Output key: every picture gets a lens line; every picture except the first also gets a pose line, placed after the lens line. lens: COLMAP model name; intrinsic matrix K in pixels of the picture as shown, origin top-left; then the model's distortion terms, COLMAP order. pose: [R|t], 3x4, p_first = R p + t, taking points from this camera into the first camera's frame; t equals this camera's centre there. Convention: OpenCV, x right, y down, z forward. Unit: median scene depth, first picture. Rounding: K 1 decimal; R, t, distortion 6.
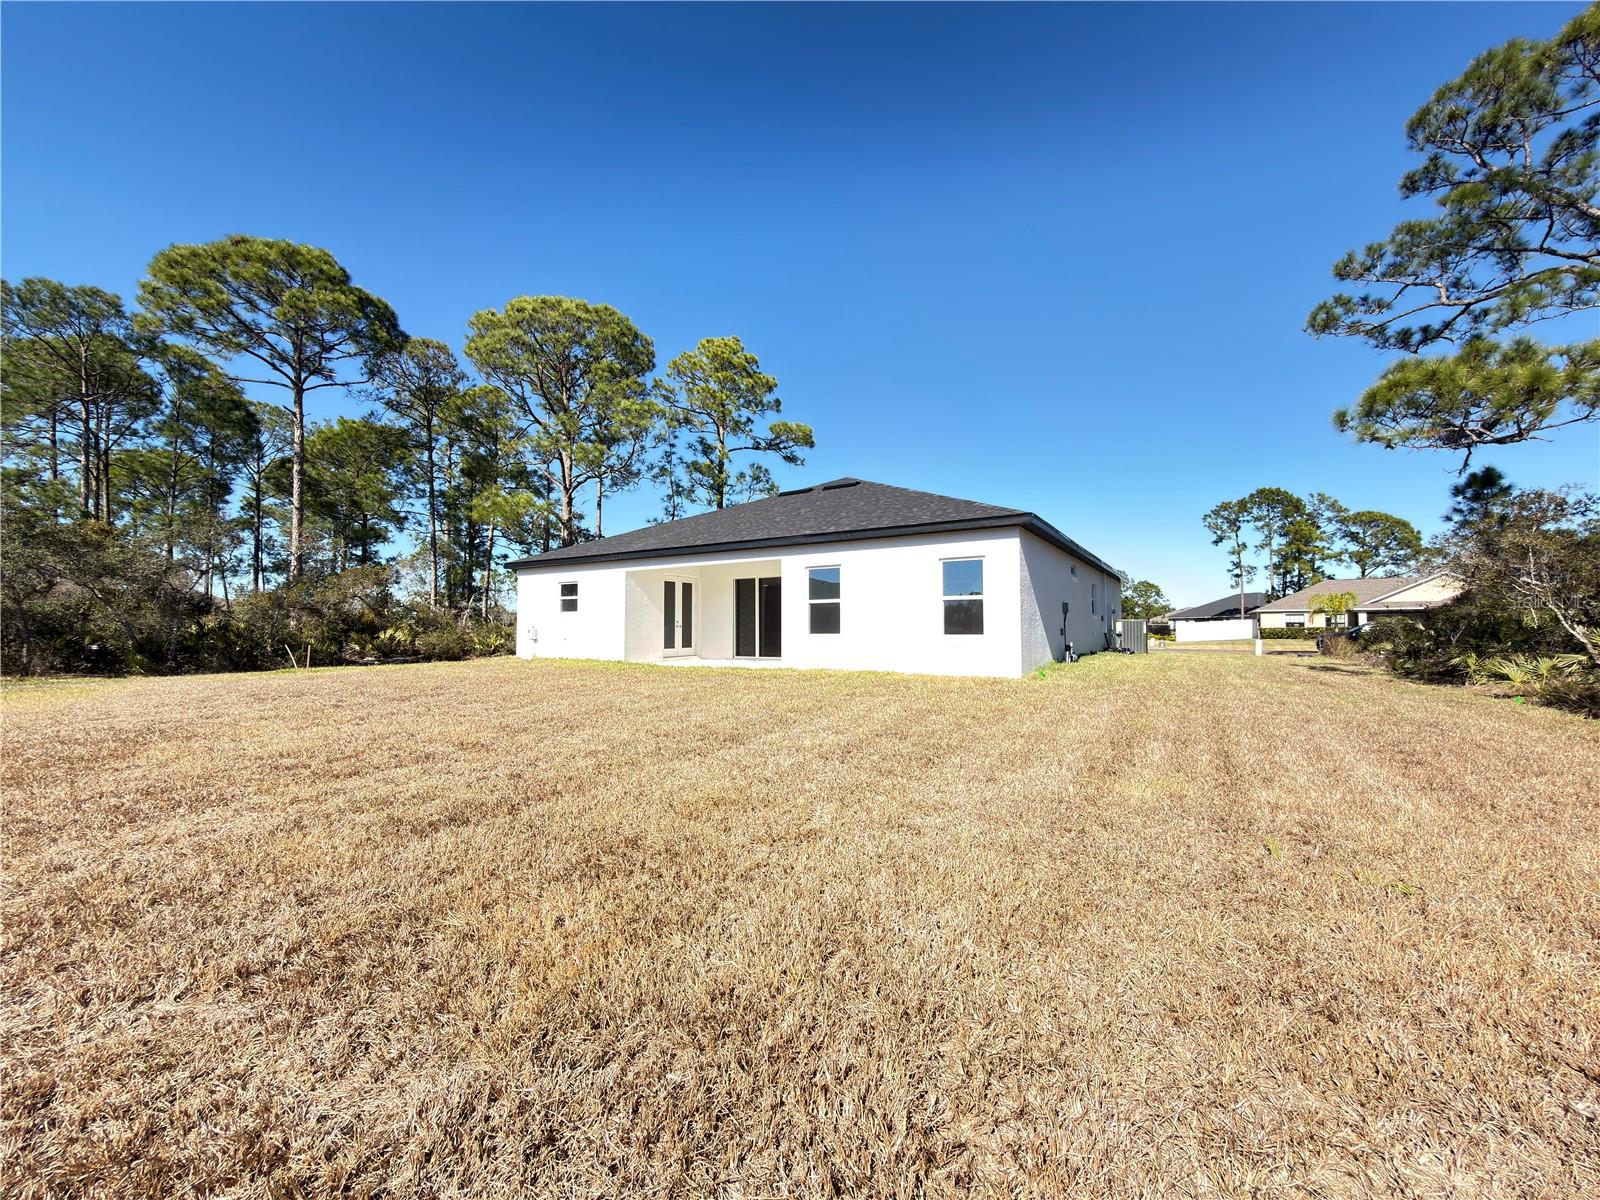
lens RADIAL K [[637.0, 0, 804.9], [0, 637.0, 596.7], [0, 0, 1]] dist [0.000921, 0.000005]
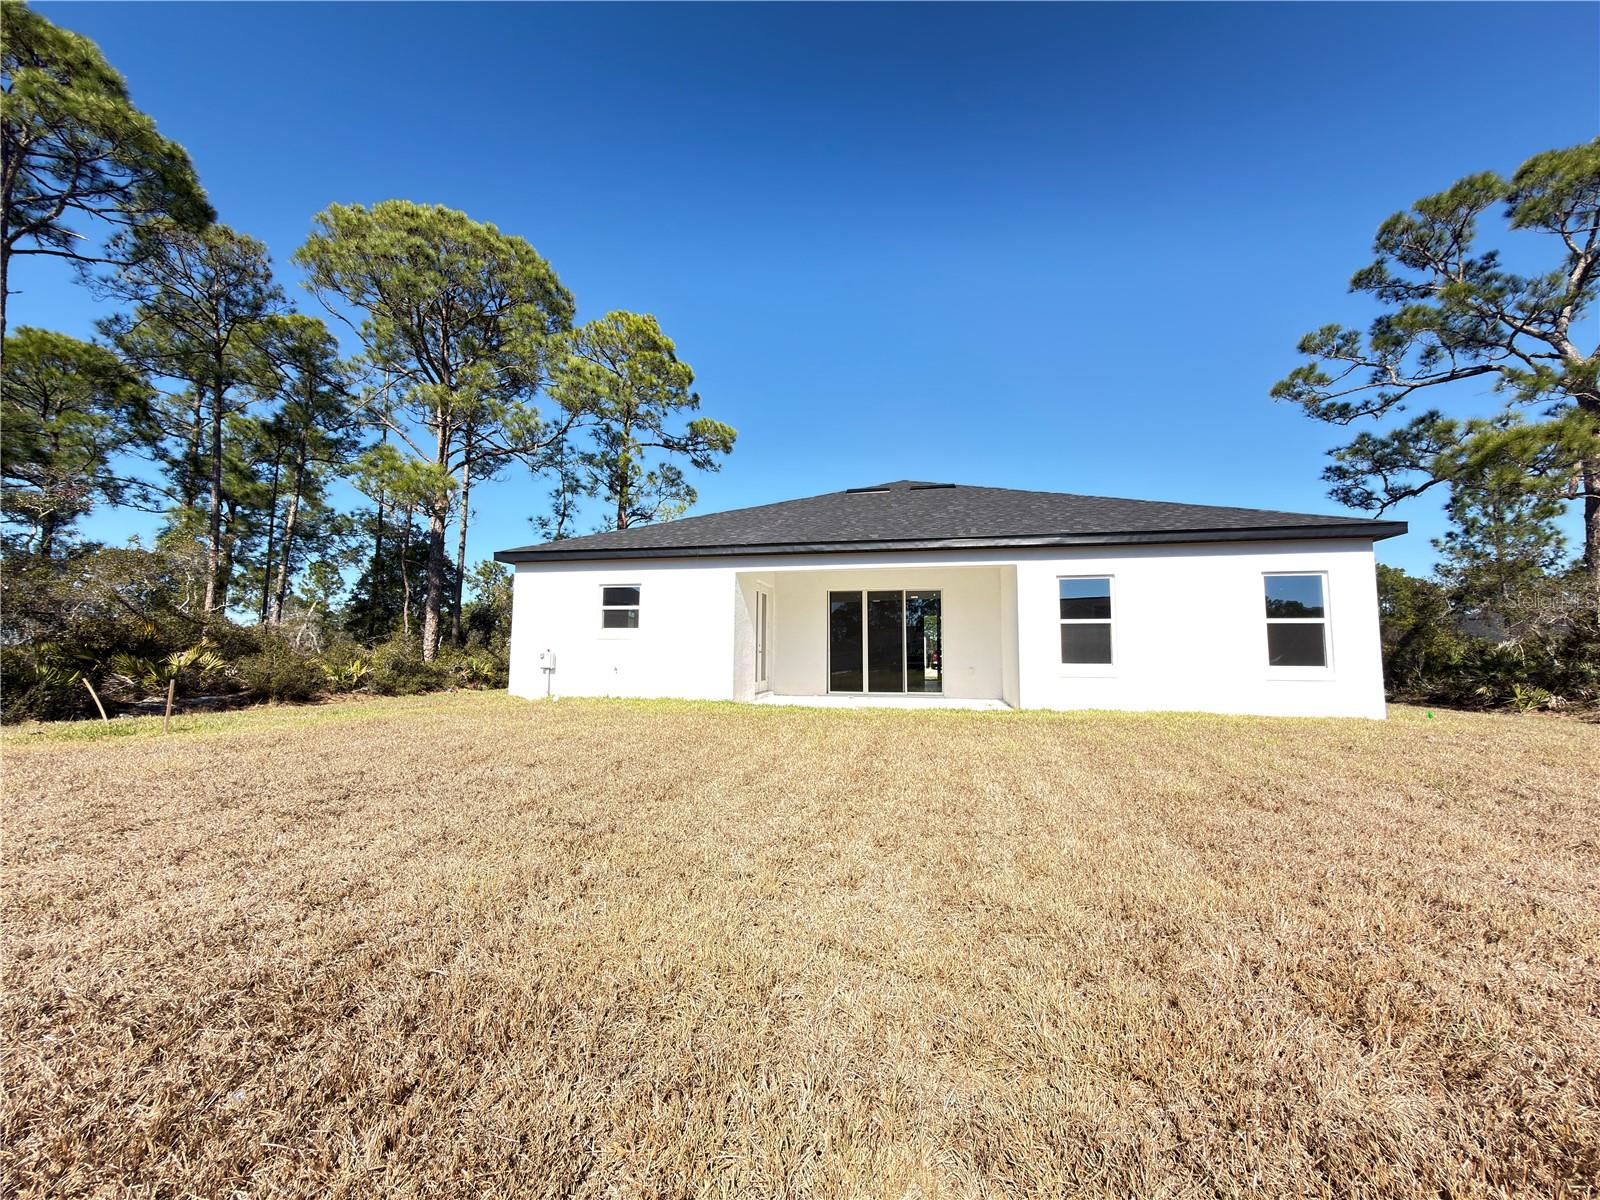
lens RADIAL K [[611.9, 0, 713.2], [0, 611.9, 599.6], [0, 0, 1]] dist [0.001049, 0.000260]
pose [[0.939975, 0.040678, 0.338811, -0.480911], [-0.026323, 0.998555, -0.046859, 0.020109], [-0.340227, 0.035128, 0.939687, 0.337047]]
